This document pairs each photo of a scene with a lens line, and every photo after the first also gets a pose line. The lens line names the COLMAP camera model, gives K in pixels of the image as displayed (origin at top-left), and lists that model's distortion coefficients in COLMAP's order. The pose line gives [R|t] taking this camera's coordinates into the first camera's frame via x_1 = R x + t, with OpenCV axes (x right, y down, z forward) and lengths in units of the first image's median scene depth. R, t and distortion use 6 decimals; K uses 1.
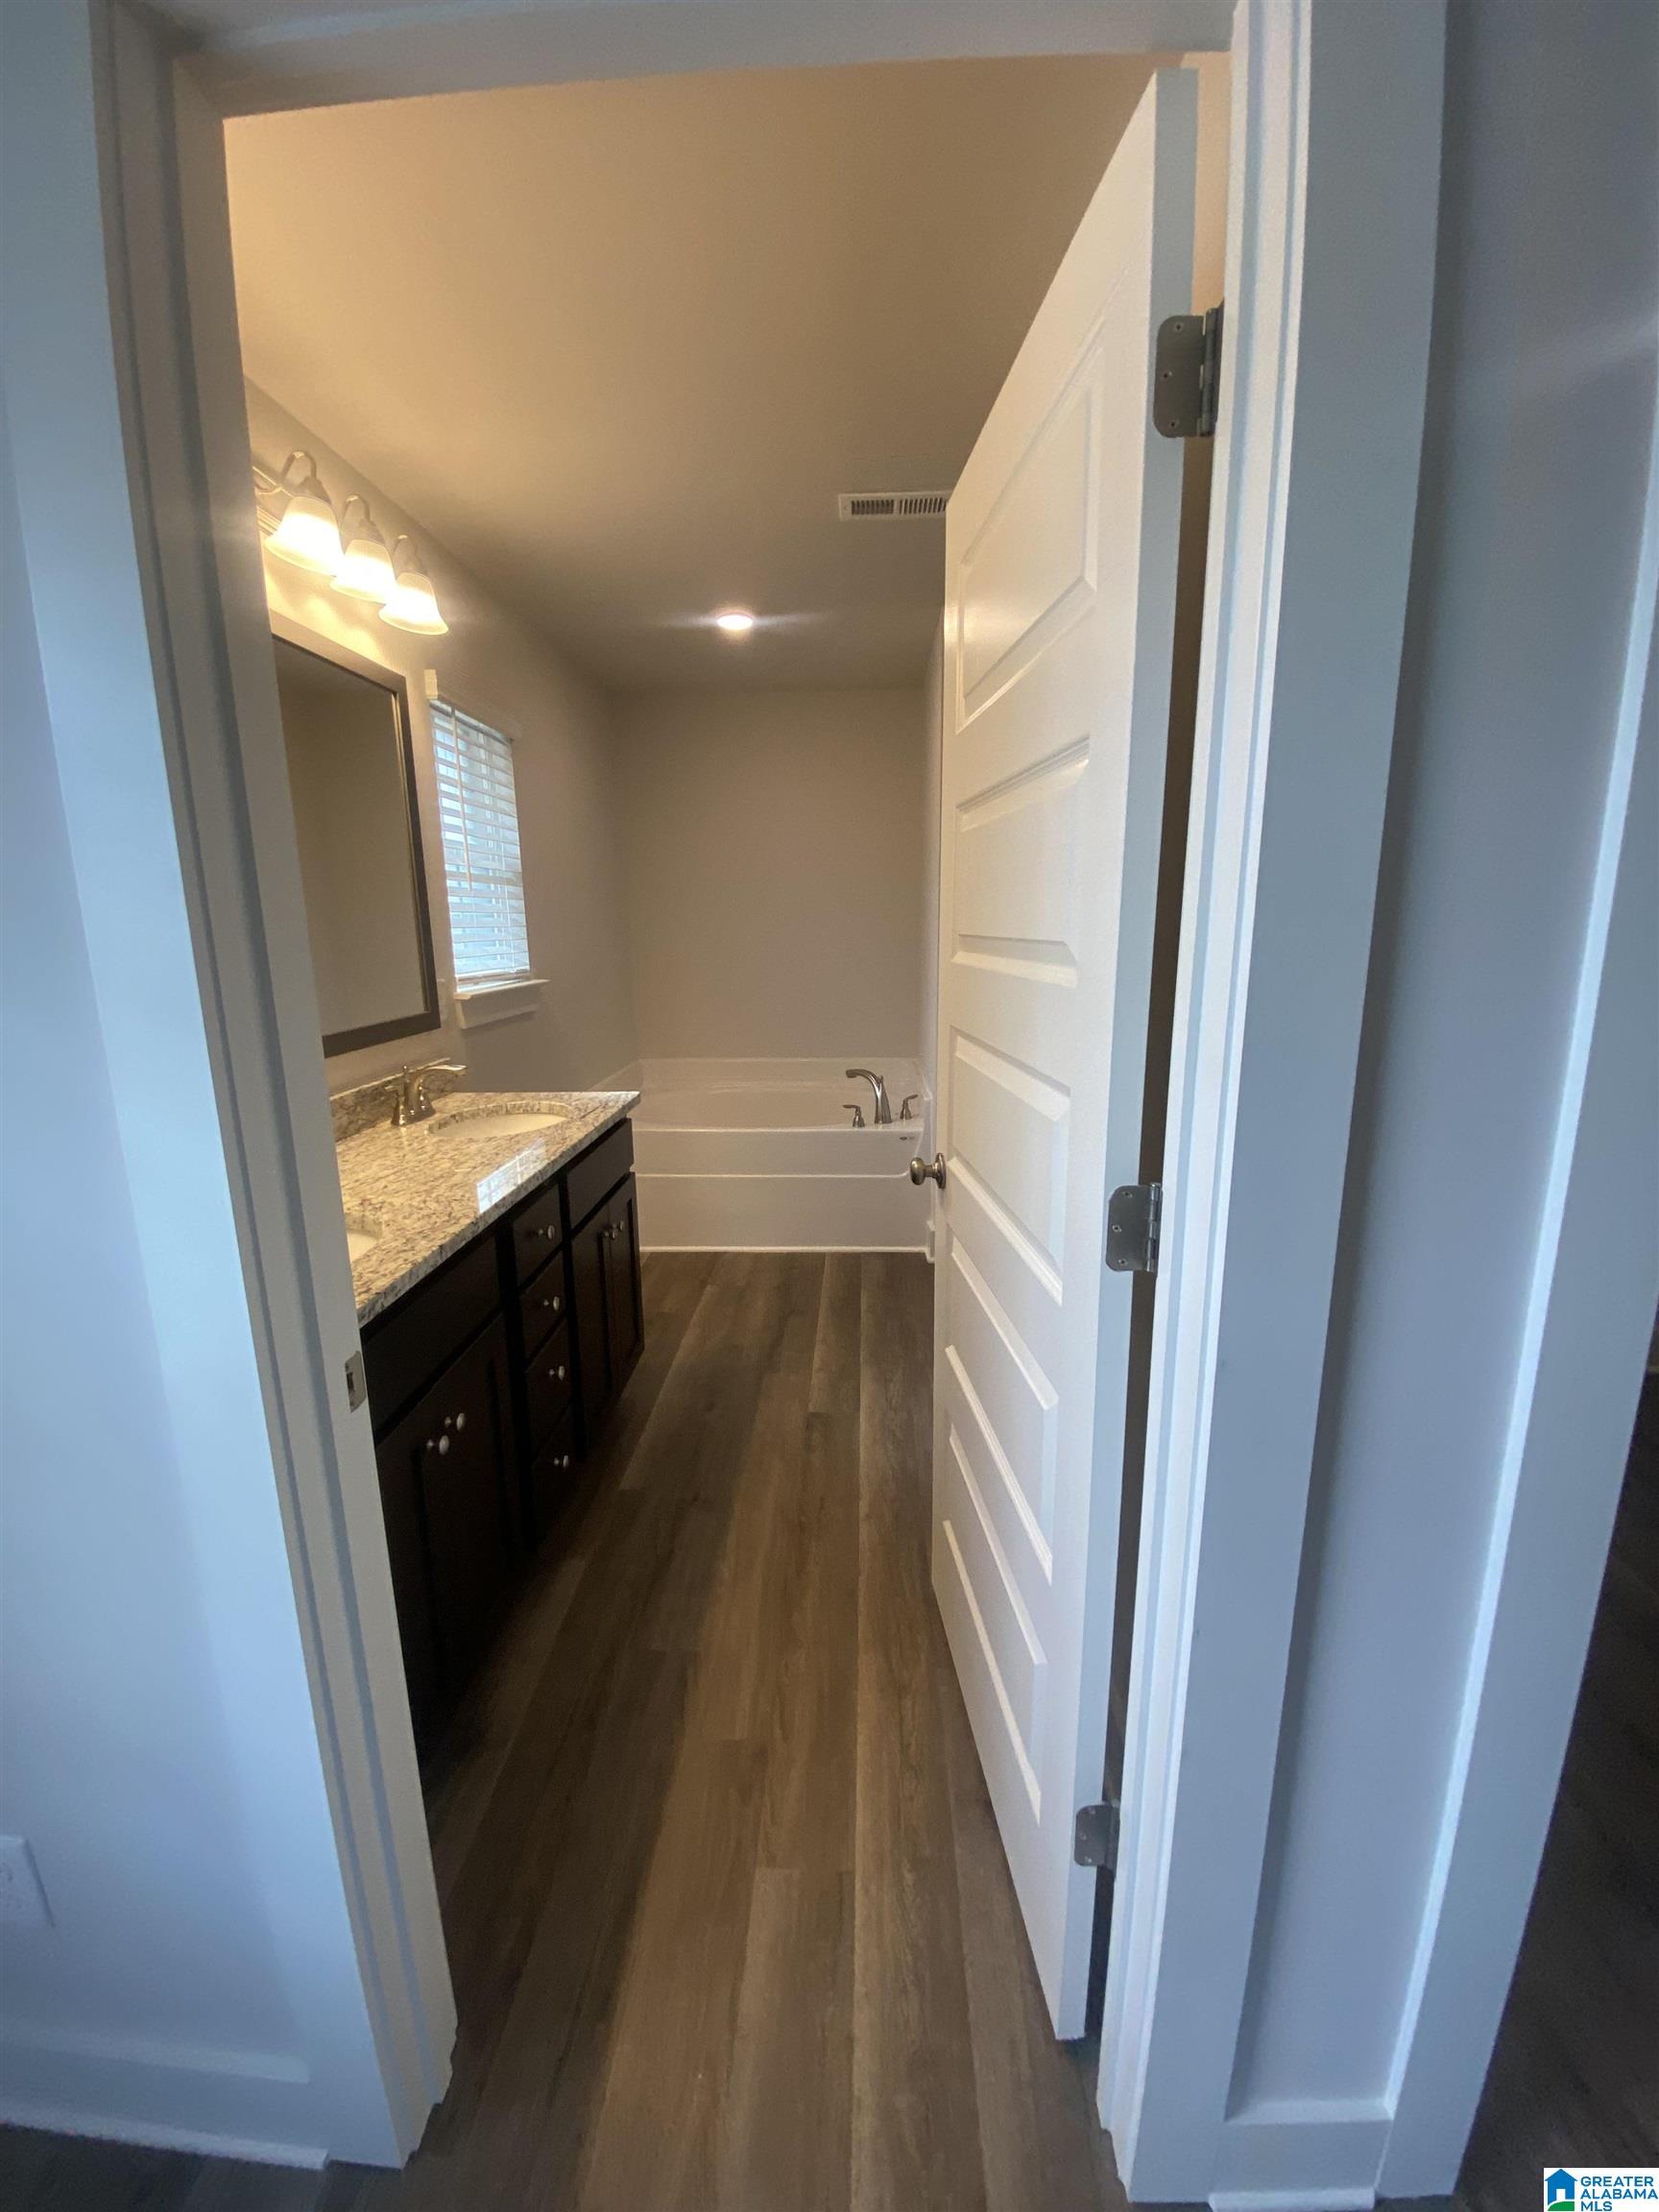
lens RADIAL K [[888.5, 0, 840.0], [0, 888.5, 1105.1], [0, 0, 1]] dist [0.044265, -0.027549]
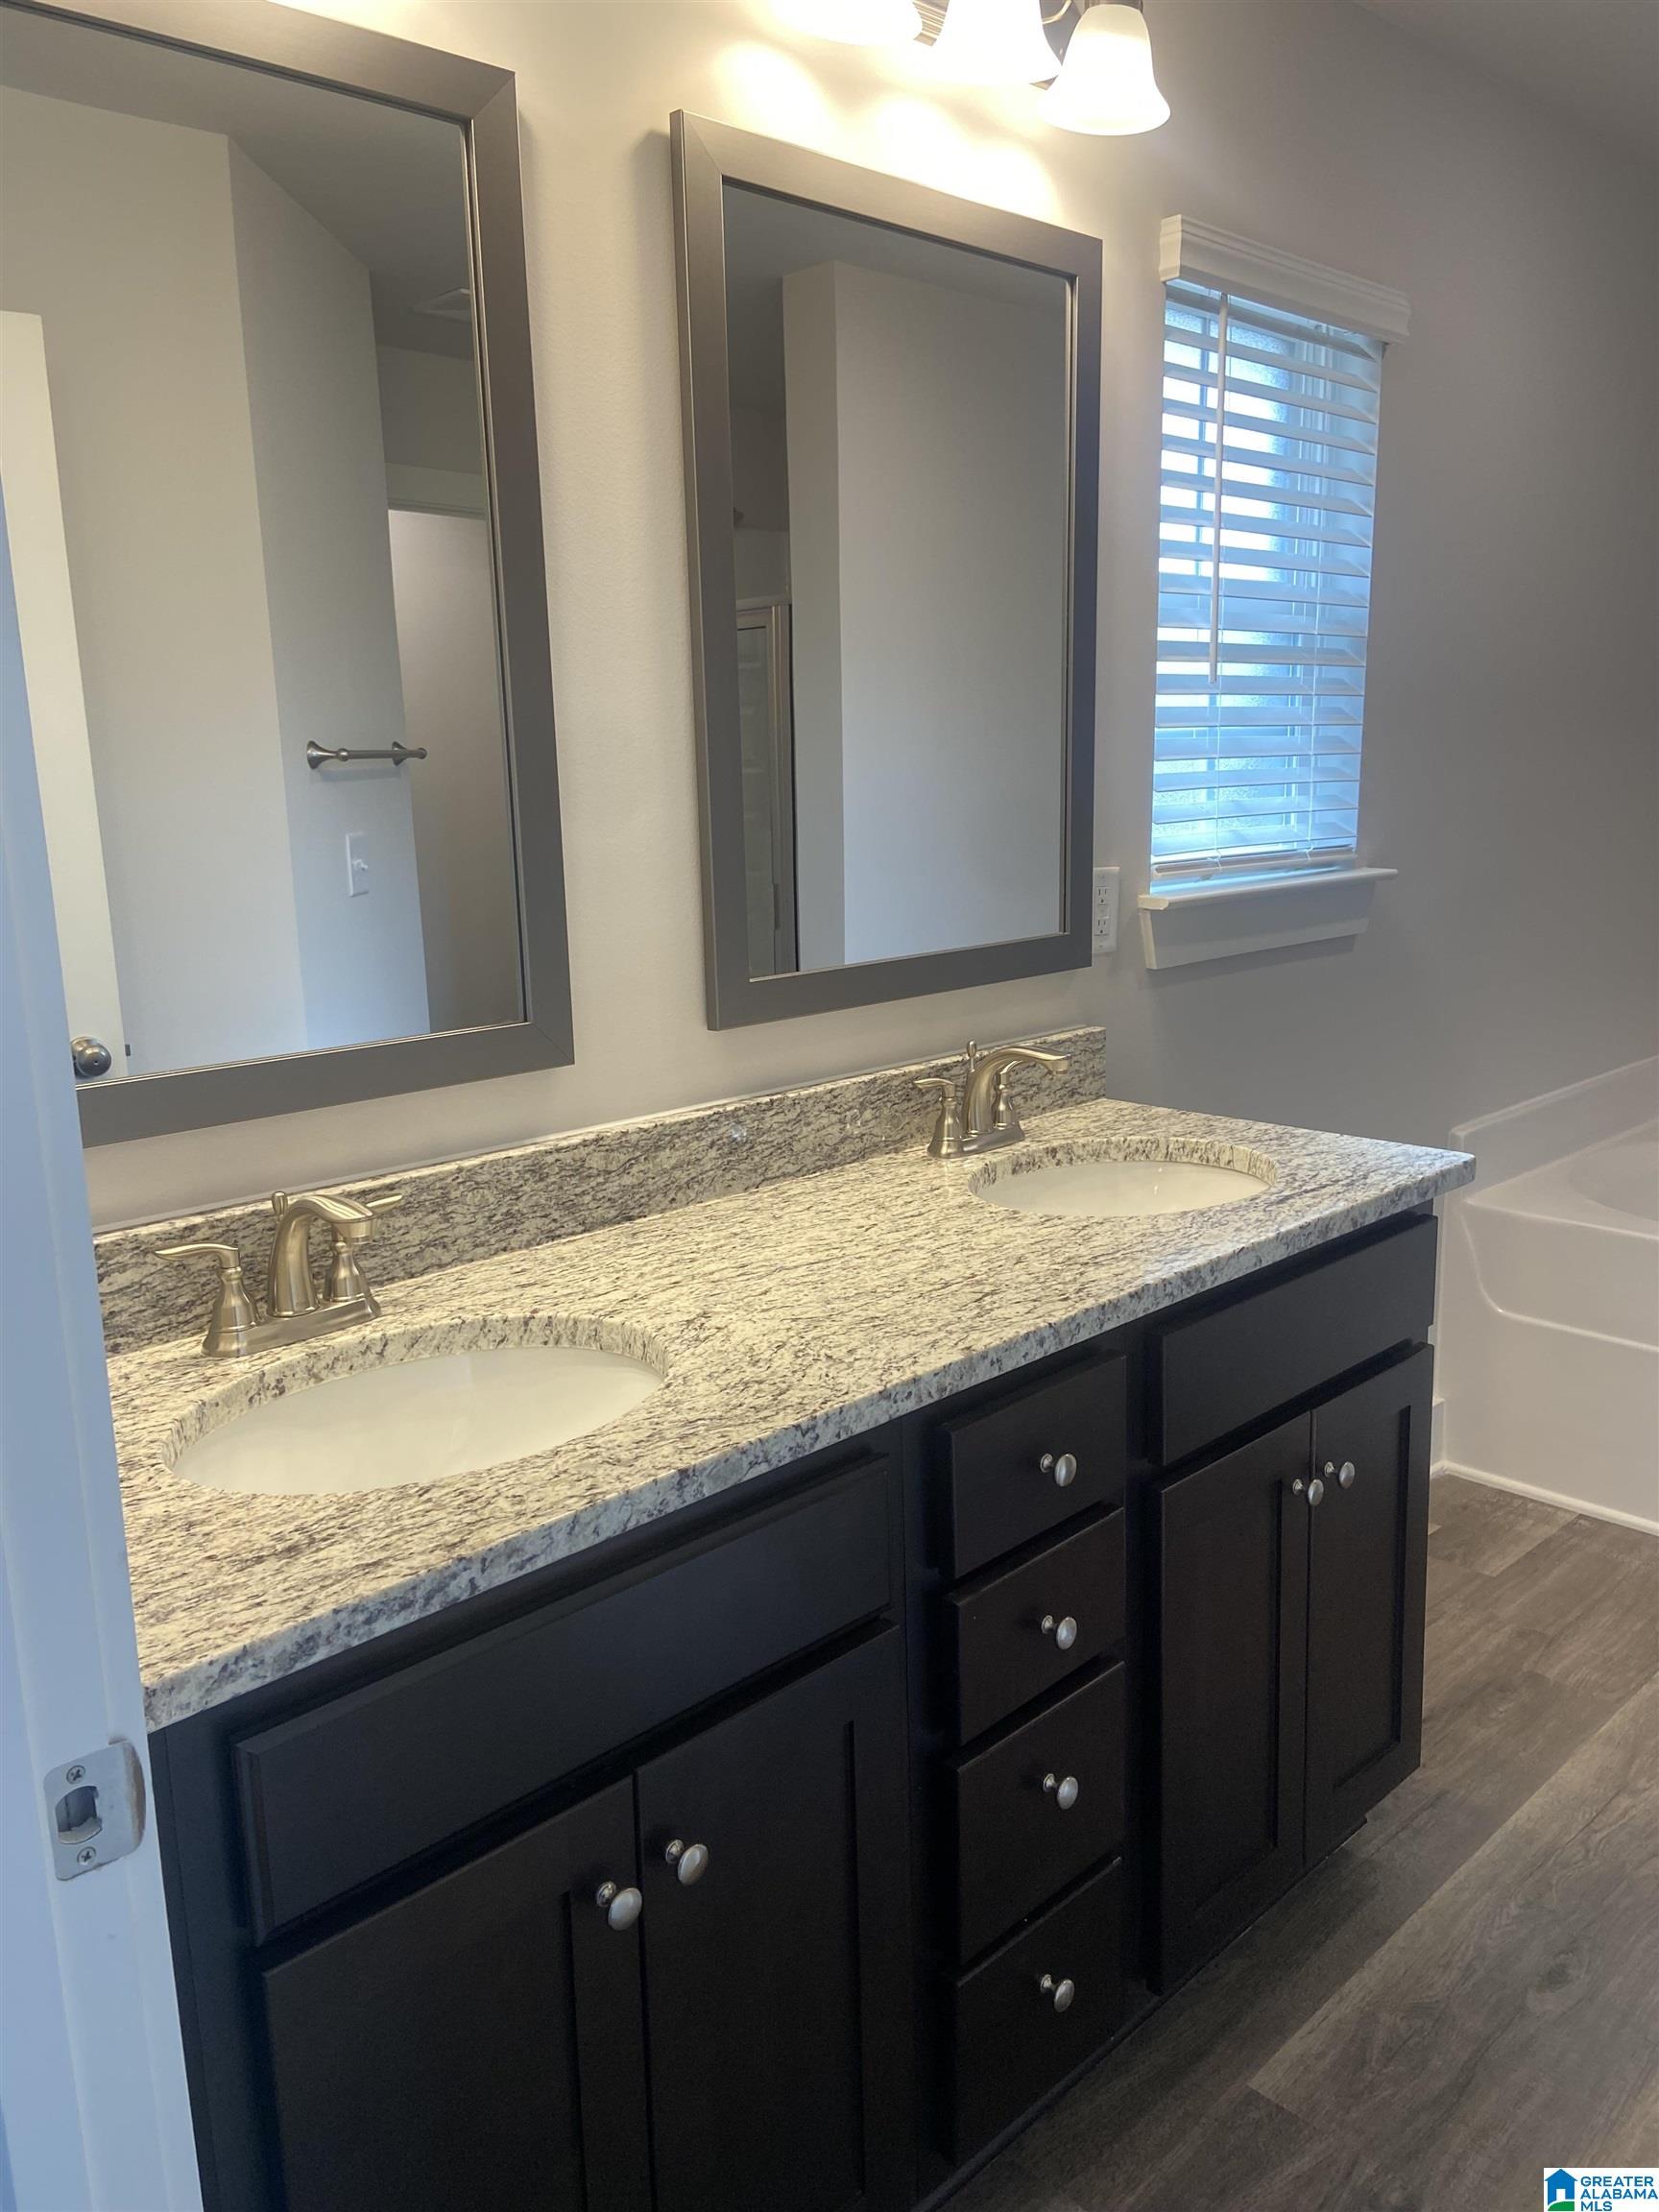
lens RADIAL K [[1663.1, 0, 829.5], [0, 1663.1, 1106.0], [0, 0, 1]] dist [0.109763, -0.127491]
pose [[0.718013, 0.132515, -0.683298, 0.090378], [-0.125107, 0.990291, 0.060589, -0.048116], [0.684693, 0.041981, 0.727621, 0.239584]]
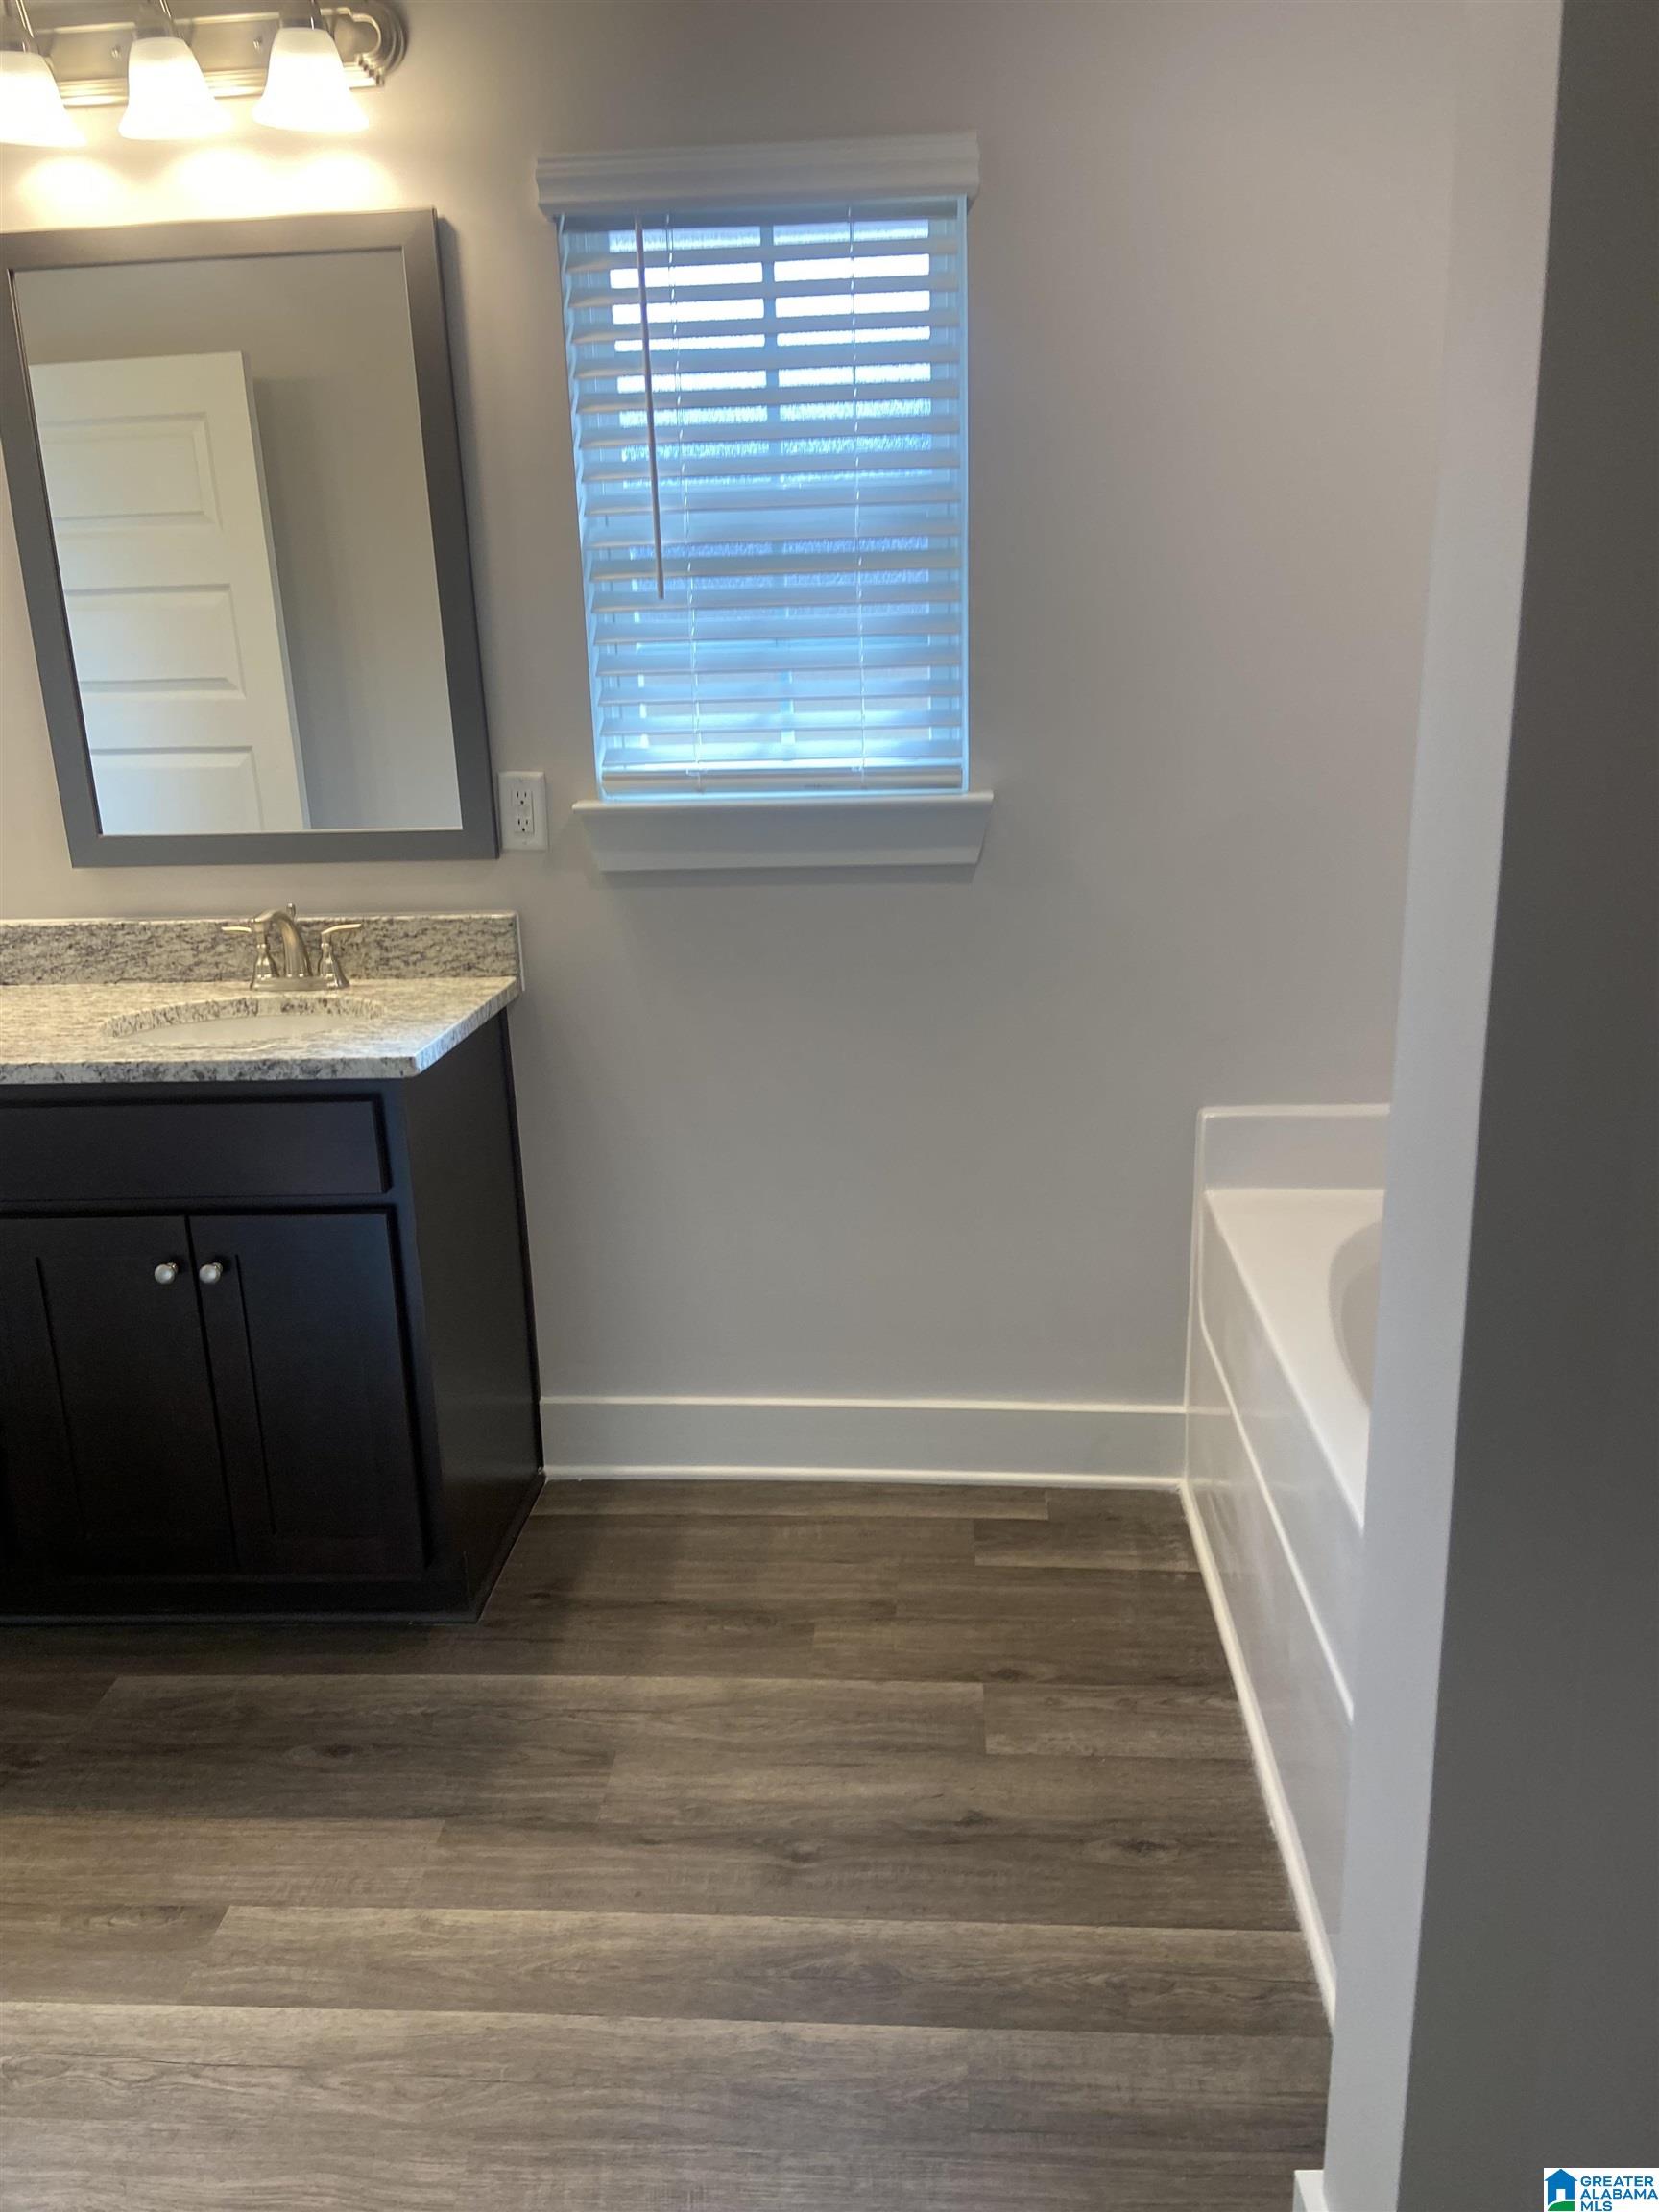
lens RADIAL K [[1682.6, 0, 828.6], [0, 1682.6, 1133.5], [0, 0, 1]] dist [0.094484, -0.057485]
pose [[-0.041131, 0.288451, -0.956611, 0.628525], [-0.172809, 0.940939, 0.291155, -0.275594], [0.984096, 0.177287, 0.011146, 1.248668]]
